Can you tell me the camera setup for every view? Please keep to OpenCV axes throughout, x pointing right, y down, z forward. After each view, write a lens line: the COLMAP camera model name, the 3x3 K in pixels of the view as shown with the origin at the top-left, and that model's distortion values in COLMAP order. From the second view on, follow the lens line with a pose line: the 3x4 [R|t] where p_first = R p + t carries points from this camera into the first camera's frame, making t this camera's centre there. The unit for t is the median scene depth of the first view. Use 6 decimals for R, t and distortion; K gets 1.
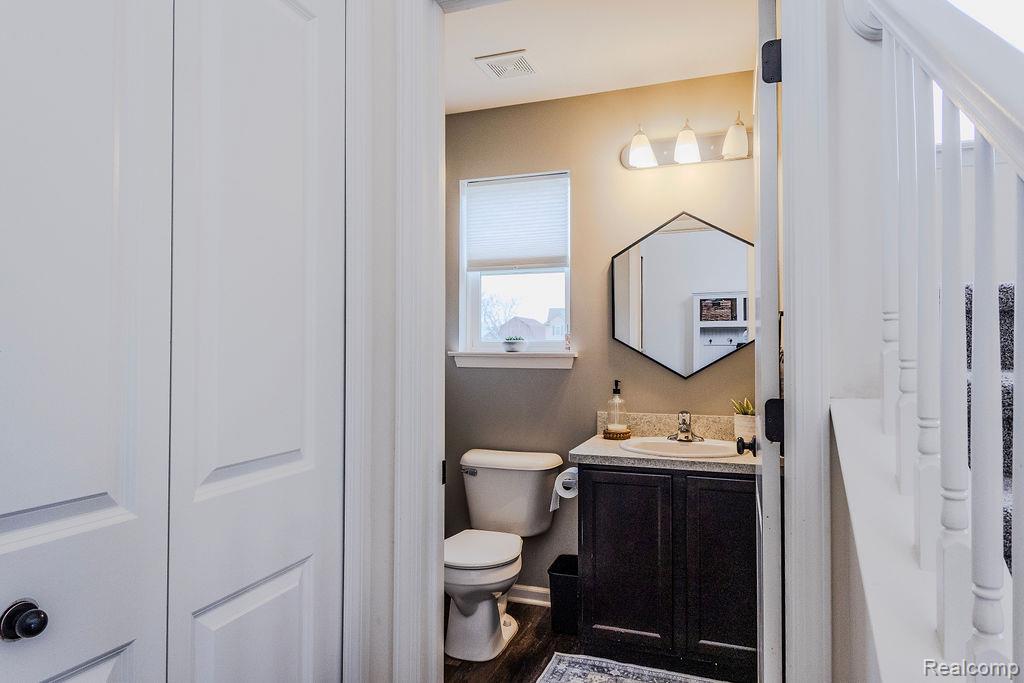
lens RADIAL K [[621.9, 0, 512.0], [0, 621.9, 341.5], [0, 0, 1]] dist [0.007446, 0.000551]
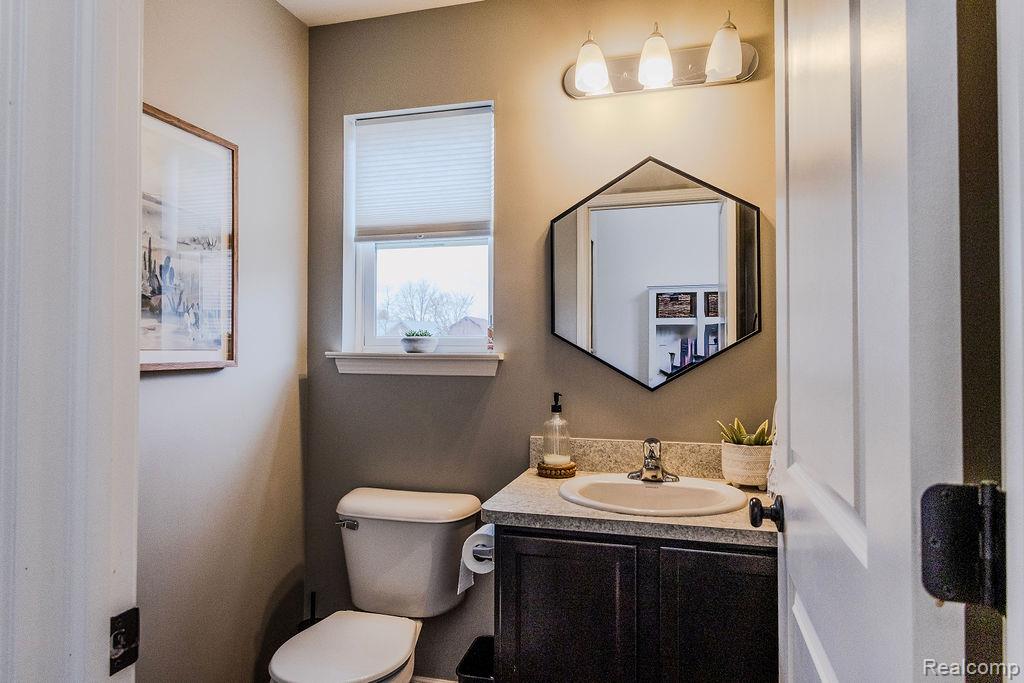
lens RADIAL K [[621.9, 0, 512.0], [0, 621.9, 341.5], [0, 0, 1]] dist [0.007446, 0.000551]
pose [[0.996891, 0.003713, 0.078700, 0.061291], [-0.003713, 0.999993, -0.000152, 0.004094], [-0.078700, -0.000141, 0.996898, 0.295917]]
